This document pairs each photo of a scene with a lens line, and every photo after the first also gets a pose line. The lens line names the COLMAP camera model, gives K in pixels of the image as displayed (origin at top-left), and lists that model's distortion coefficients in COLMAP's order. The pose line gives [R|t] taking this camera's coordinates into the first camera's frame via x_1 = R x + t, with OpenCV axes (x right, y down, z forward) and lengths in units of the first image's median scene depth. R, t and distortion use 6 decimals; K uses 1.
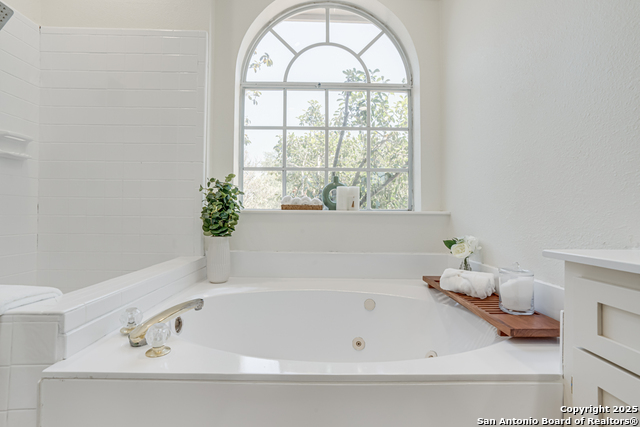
lens RADIAL K [[292.1, 0, 320.9], [0, 292.1, 211.8], [0, 0, 1]] dist [-0.034824, 0.009328]
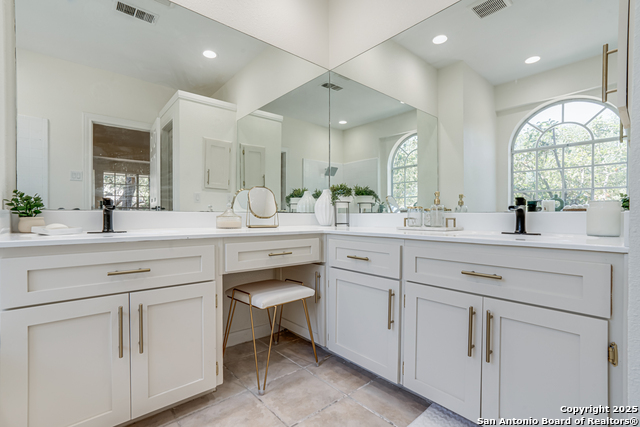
lens RADIAL K [[292.1, 0, 321.8], [0, 292.1, 218.5], [0, 0, 1]] dist [-0.034824, 0.009328]
pose [[-0.651253, -0.018009, 0.758647, -0.405470], [-0.017685, 0.999807, 0.008552, 0.000834], [-0.758655, -0.007847, -0.651446, 0.271191]]
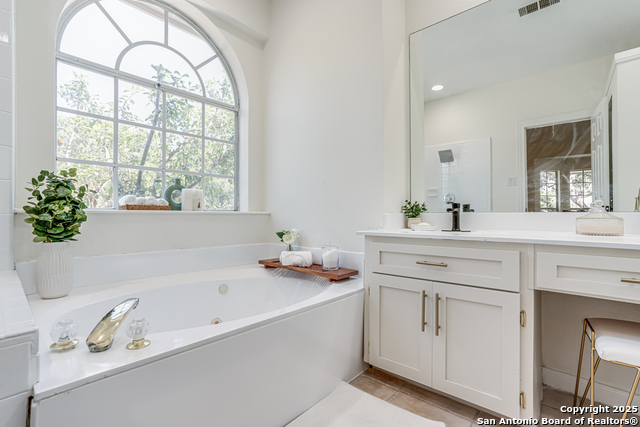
lens RADIAL K [[292.1, 0, 325.0], [0, 292.1, 212.9], [0, 0, 1]] dist [-0.034824, 0.009328]
pose [[0.665038, -0.001082, 0.746809, -0.415481], [-0.005191, 0.999968, 0.006072, -0.006594], [-0.746791, -0.007915, 0.665011, -0.104954]]
